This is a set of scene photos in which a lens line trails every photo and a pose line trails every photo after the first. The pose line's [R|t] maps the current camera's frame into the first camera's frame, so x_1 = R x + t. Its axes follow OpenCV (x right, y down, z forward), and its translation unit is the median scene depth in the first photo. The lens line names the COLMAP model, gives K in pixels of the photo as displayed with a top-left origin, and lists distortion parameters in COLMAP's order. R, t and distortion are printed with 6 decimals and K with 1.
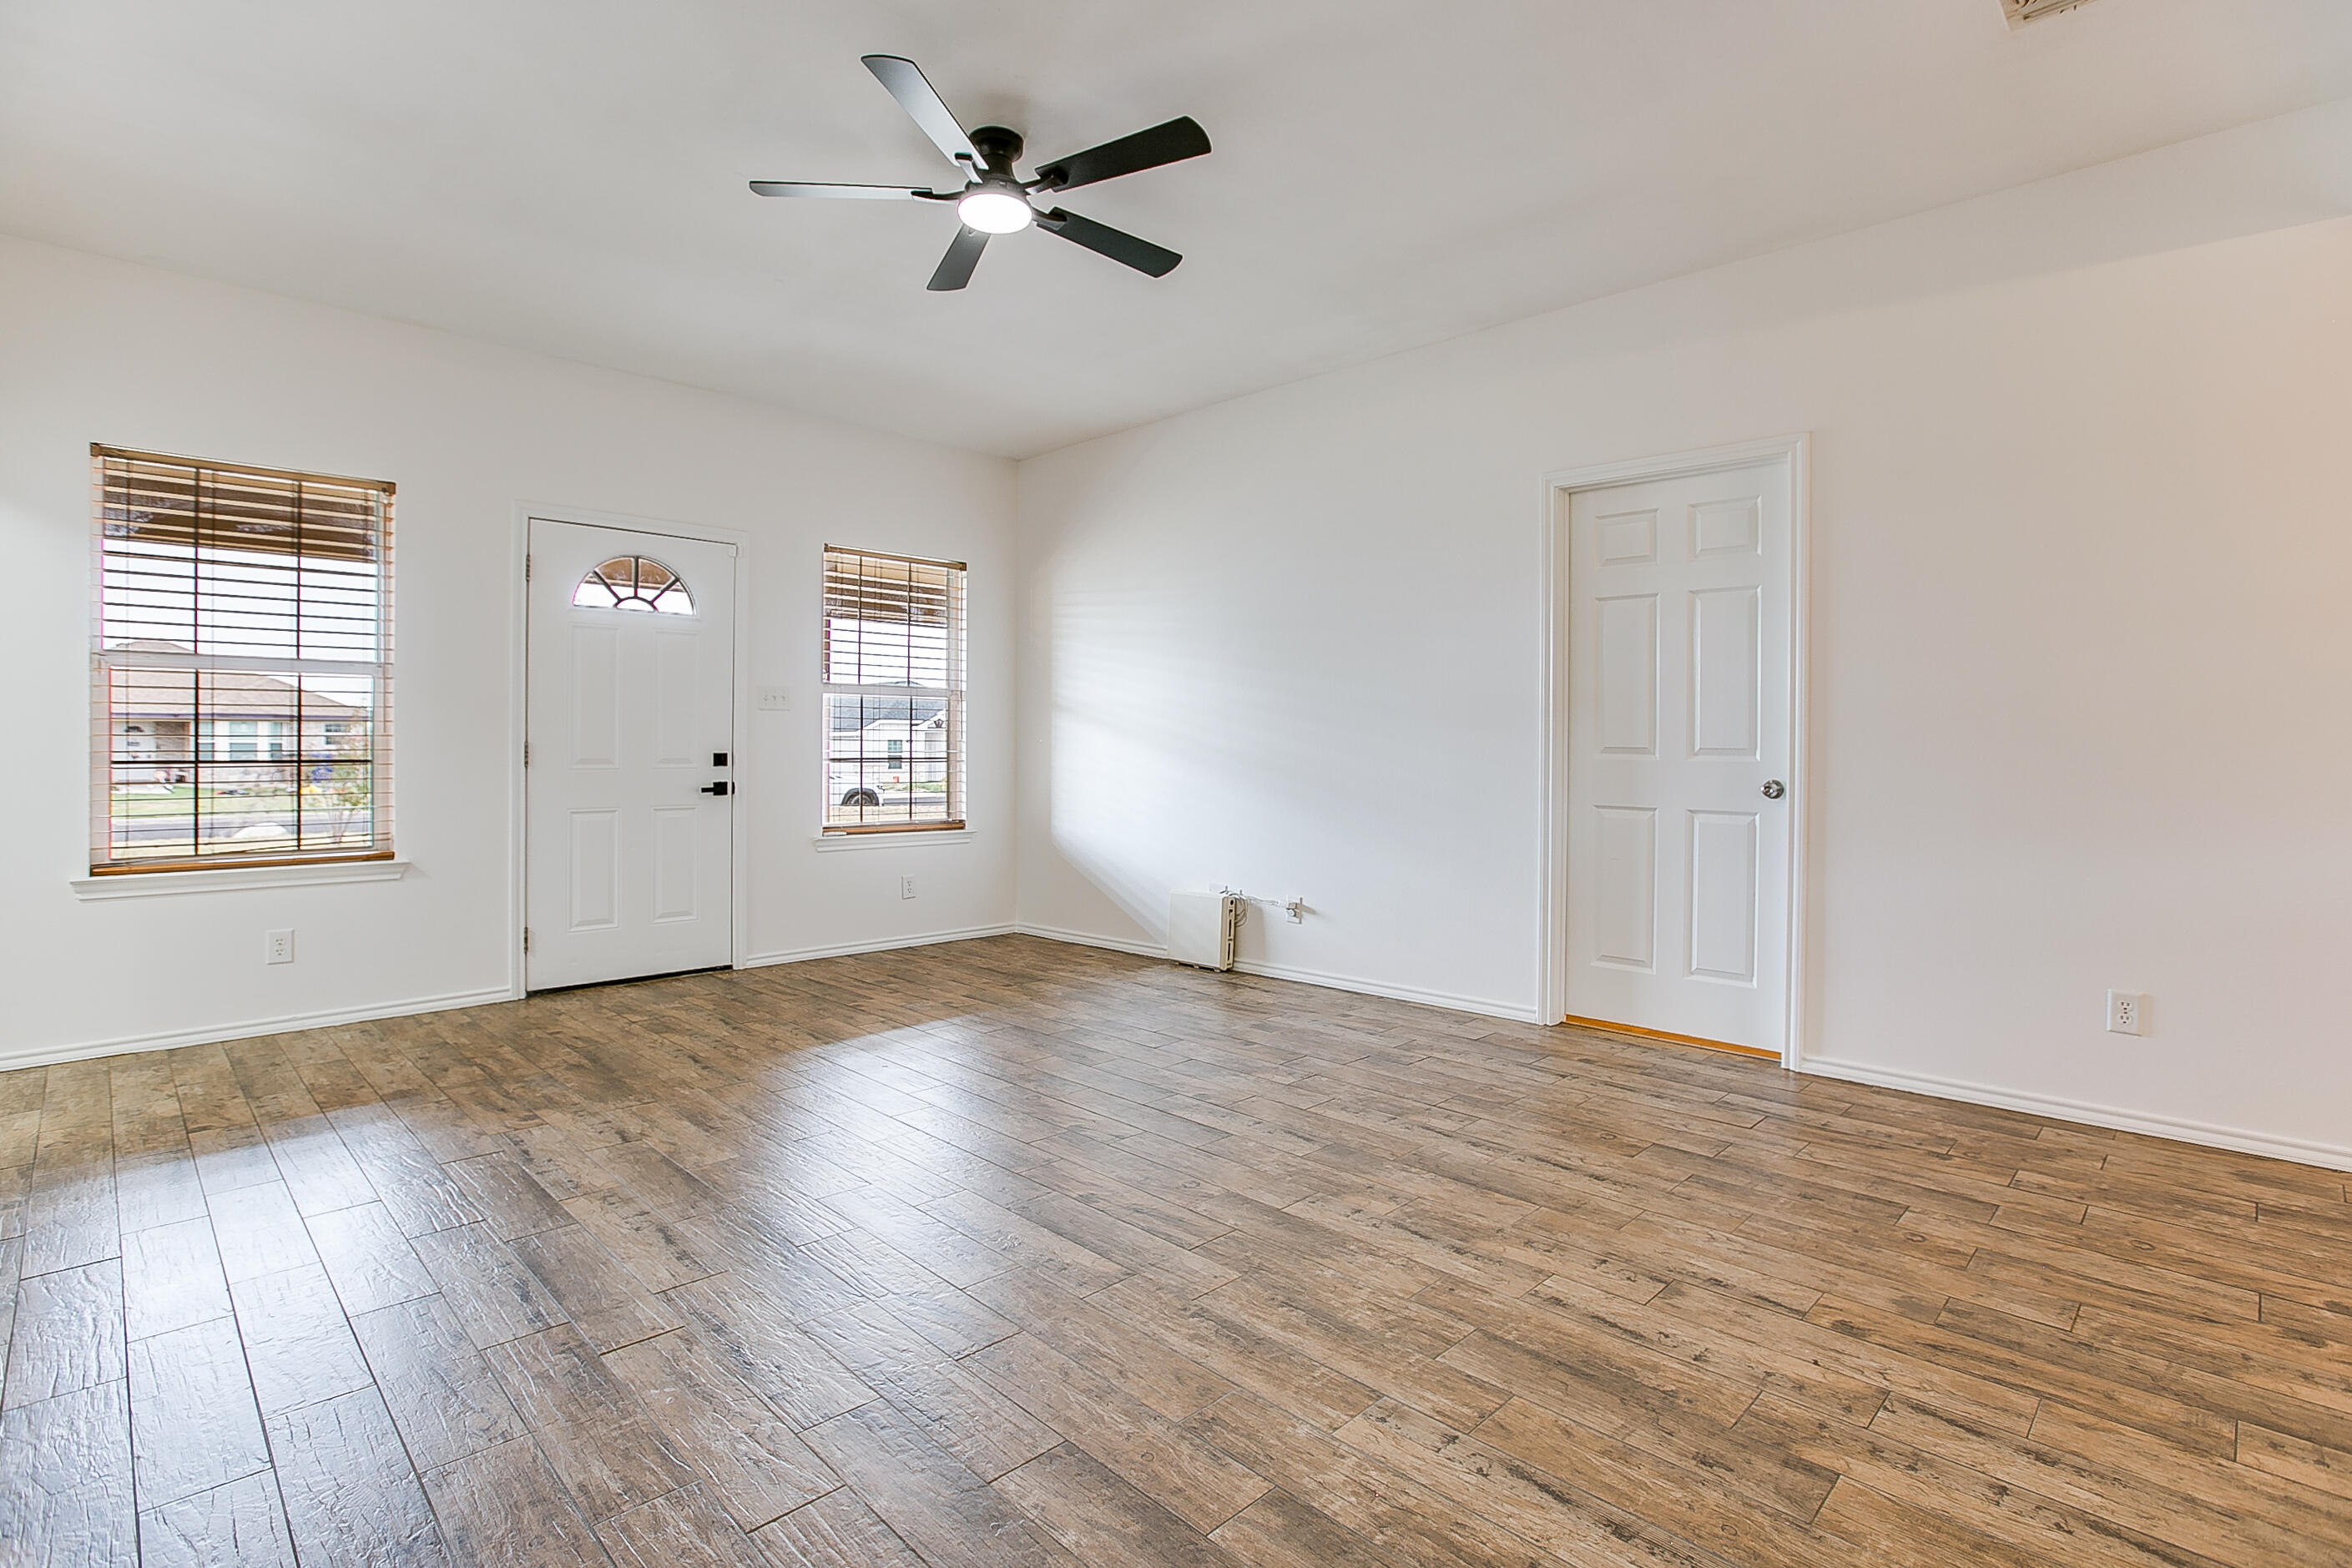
lens RADIAL K [[1116.4, 0, 1176.0], [0, 1116.4, 784.0], [0, 0, 1]] dist [-0.047903, 0.015684]
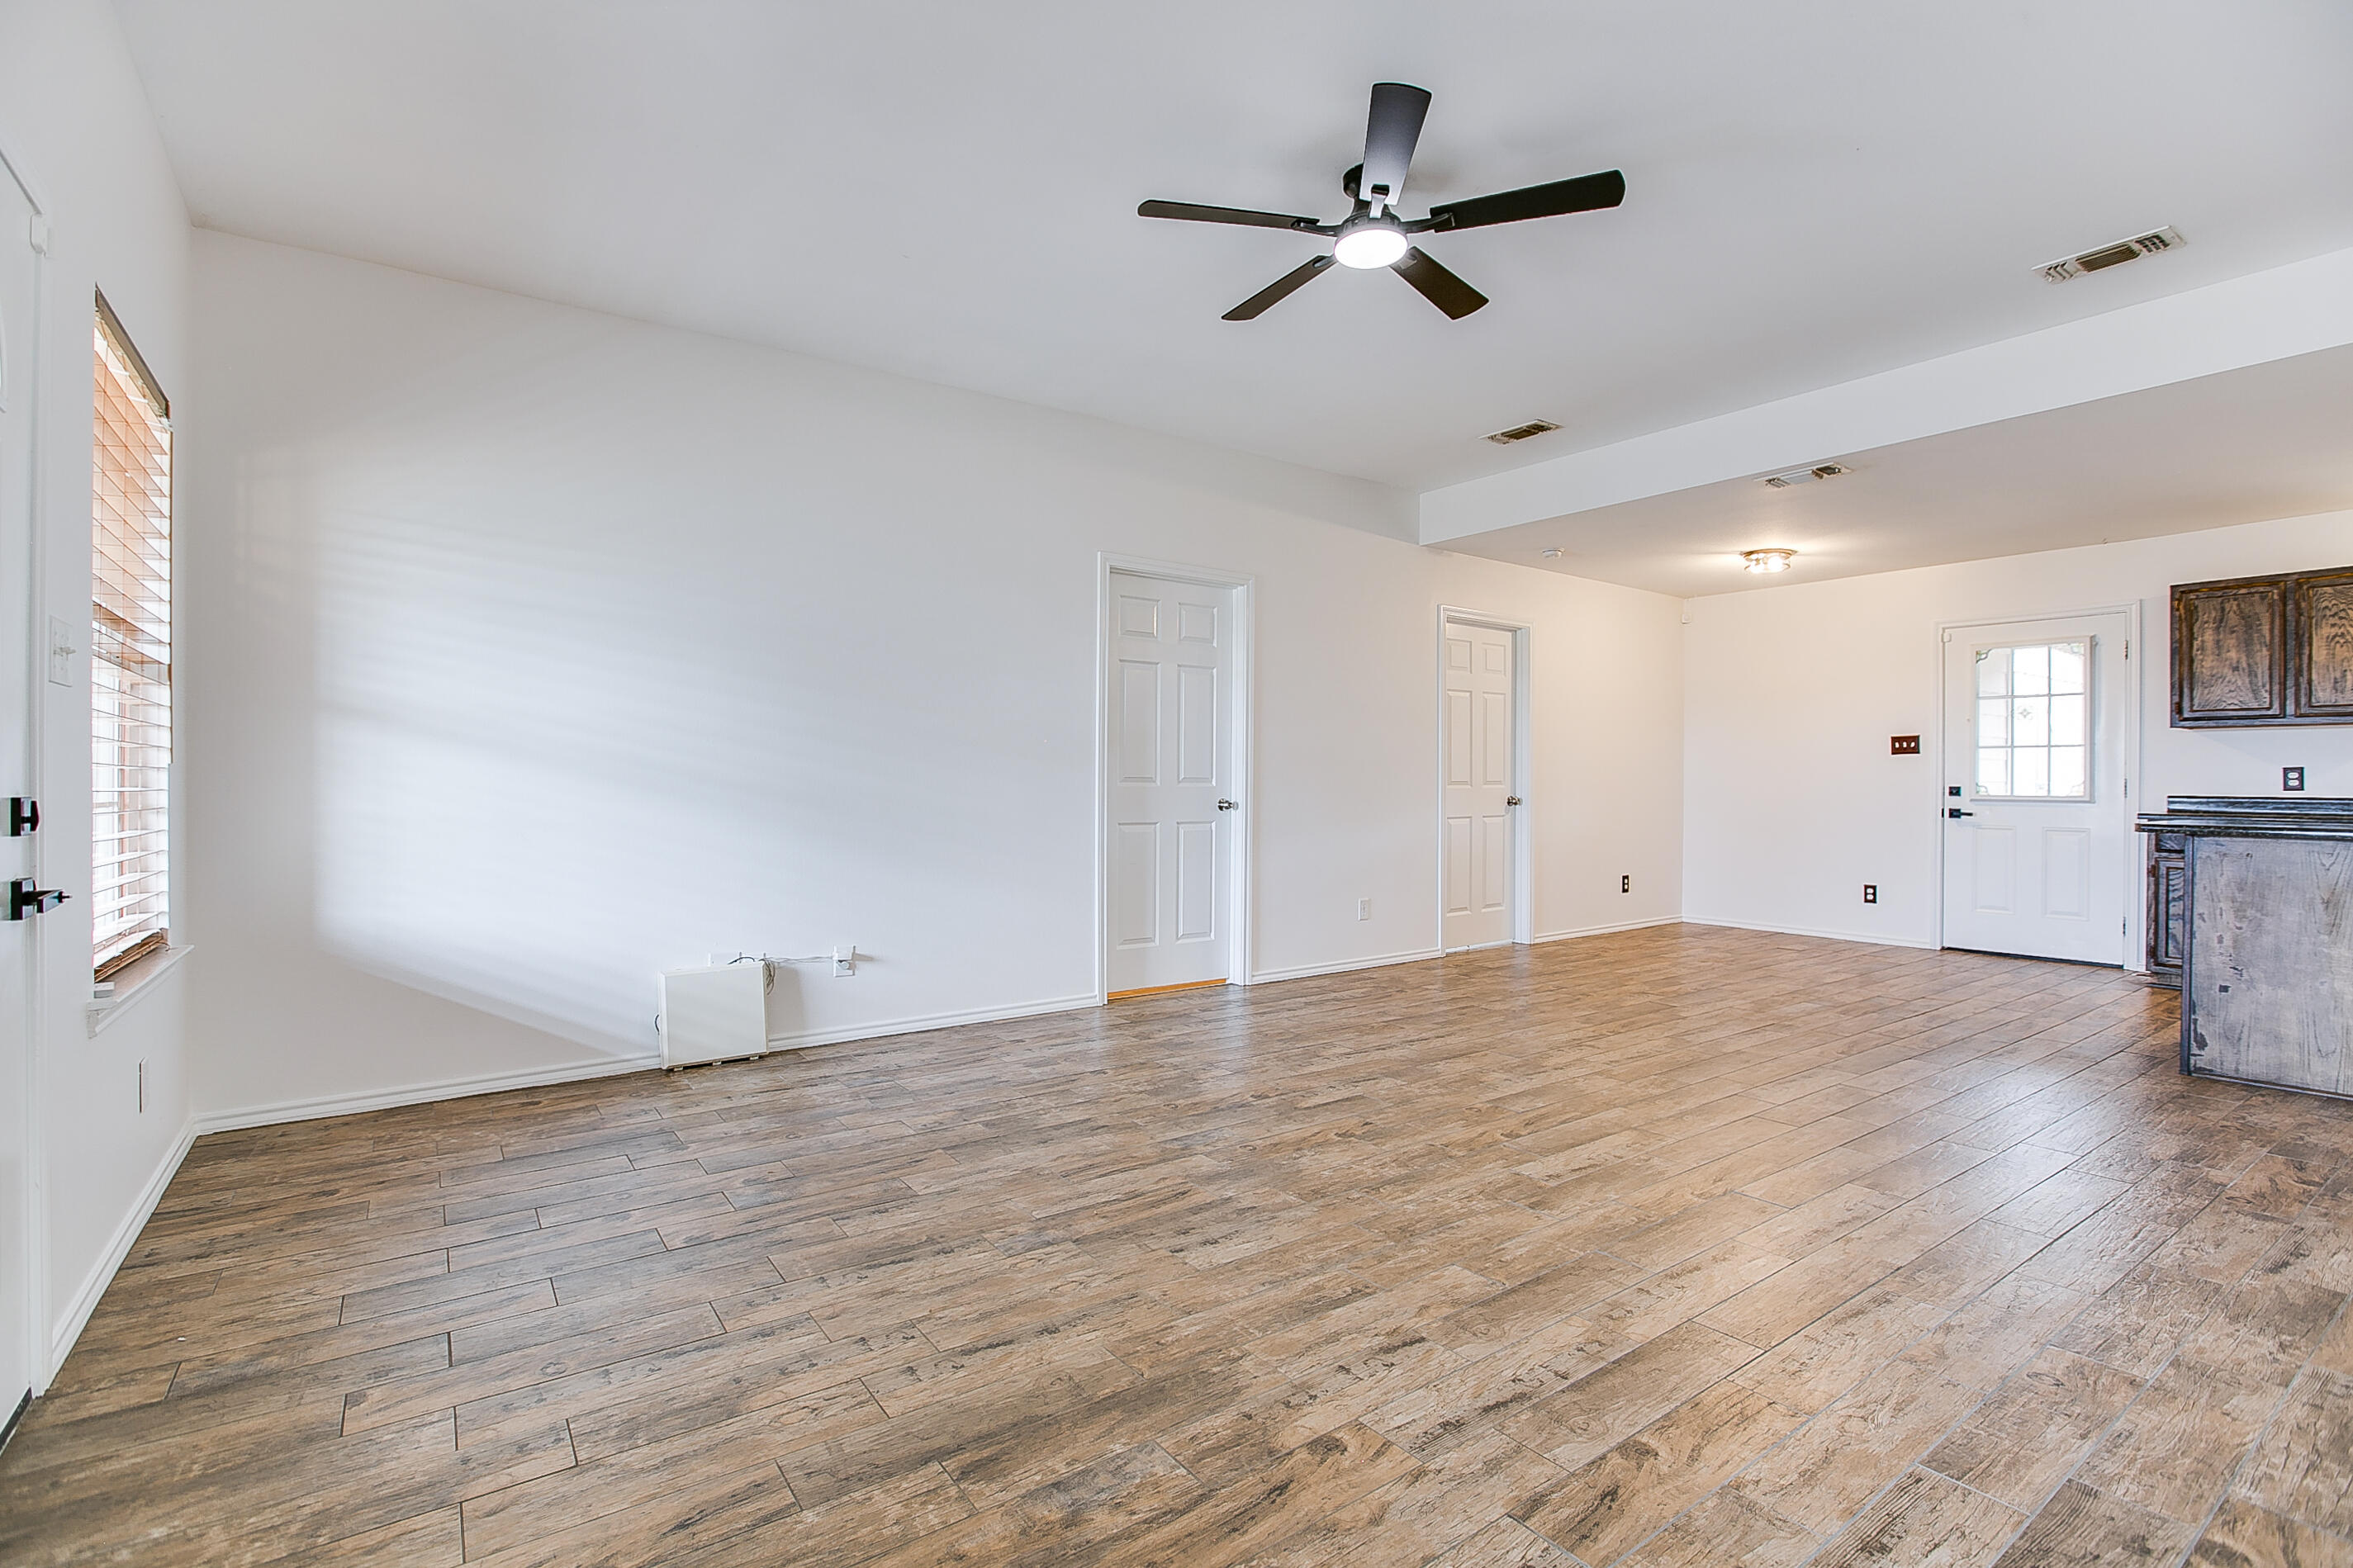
lens RADIAL K [[1080.2, 0, 1176.5], [0, 1080.2, 784.0], [0, 0, 1]] dist [-0.049112, 0.015427]
pose [[0.173394, -0.006320, 0.984832, -1.140024], [0.032899, 0.999458, 0.000621, -0.033244], [-0.984303, 0.032292, 0.173508, 0.978910]]
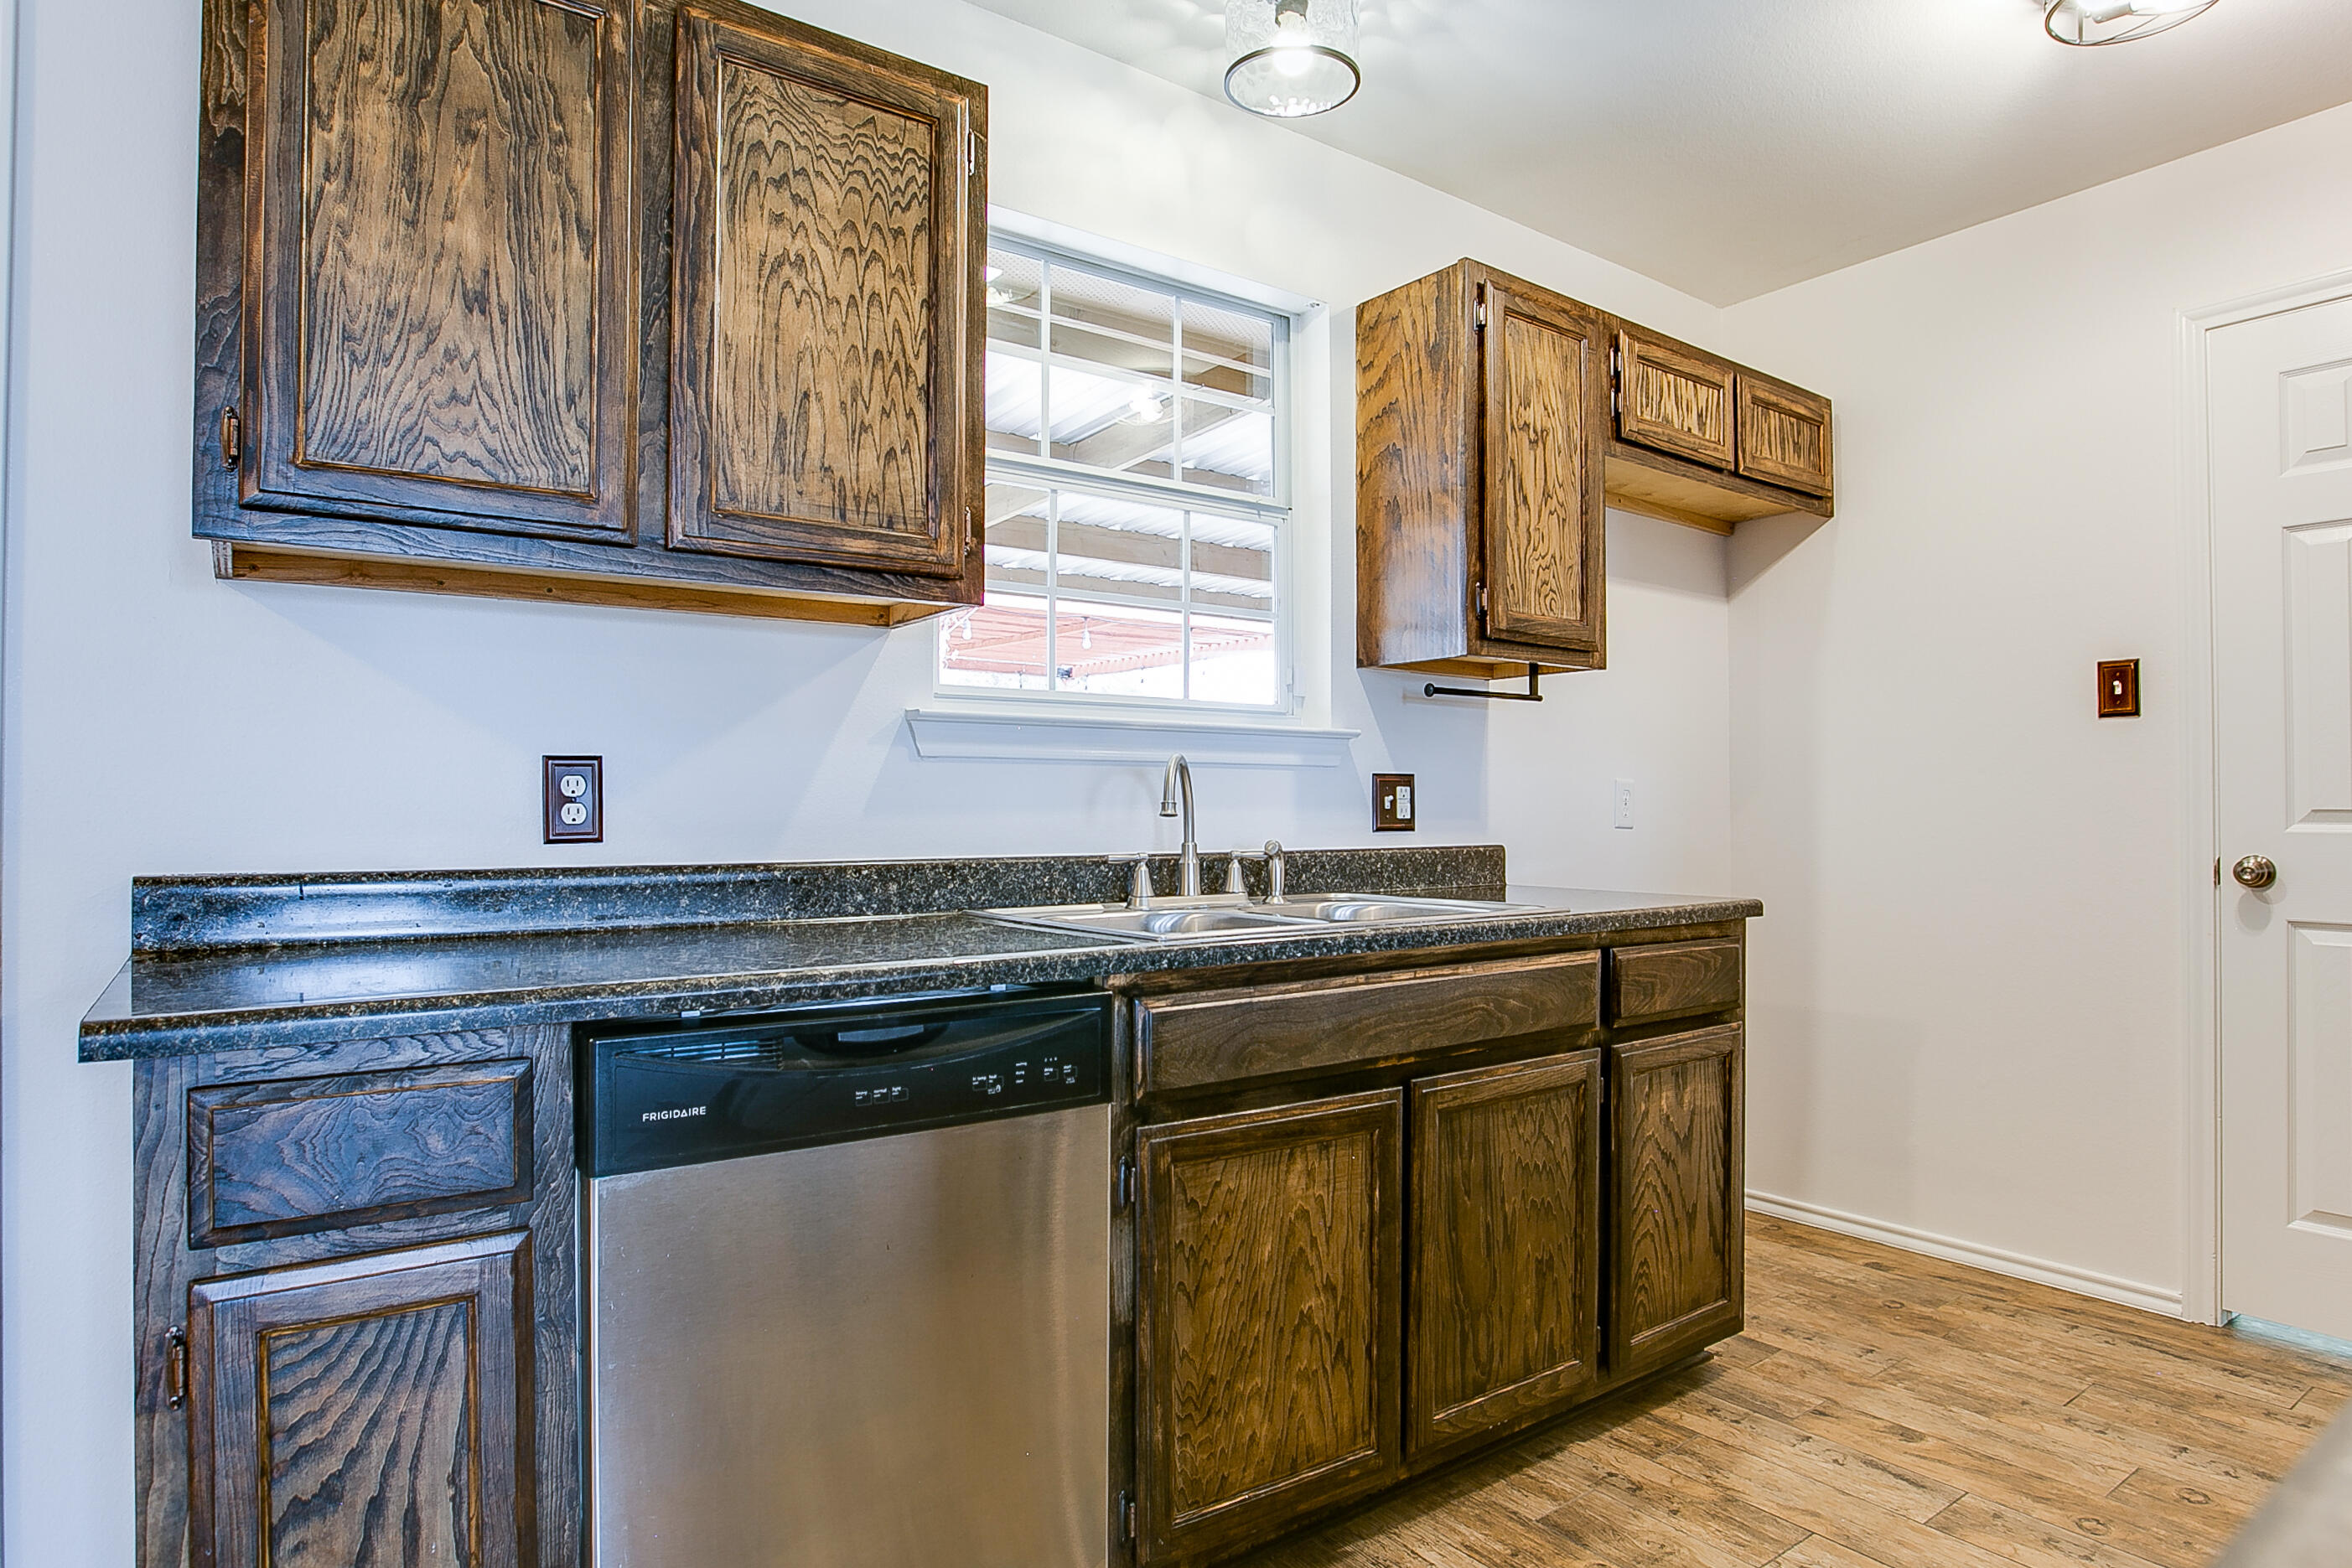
lens RADIAL K [[1318.1, 0, 1178.2], [0, 1318.1, 791.2], [0, 0, 1]] dist [-0.062984, 0.027465]
pose [[-0.985591, 0.001165, 0.169143, 0.556745], [0.005384, 0.999686, 0.024483, 0.004727], [-0.169061, 0.025041, -0.985287, -0.041236]]
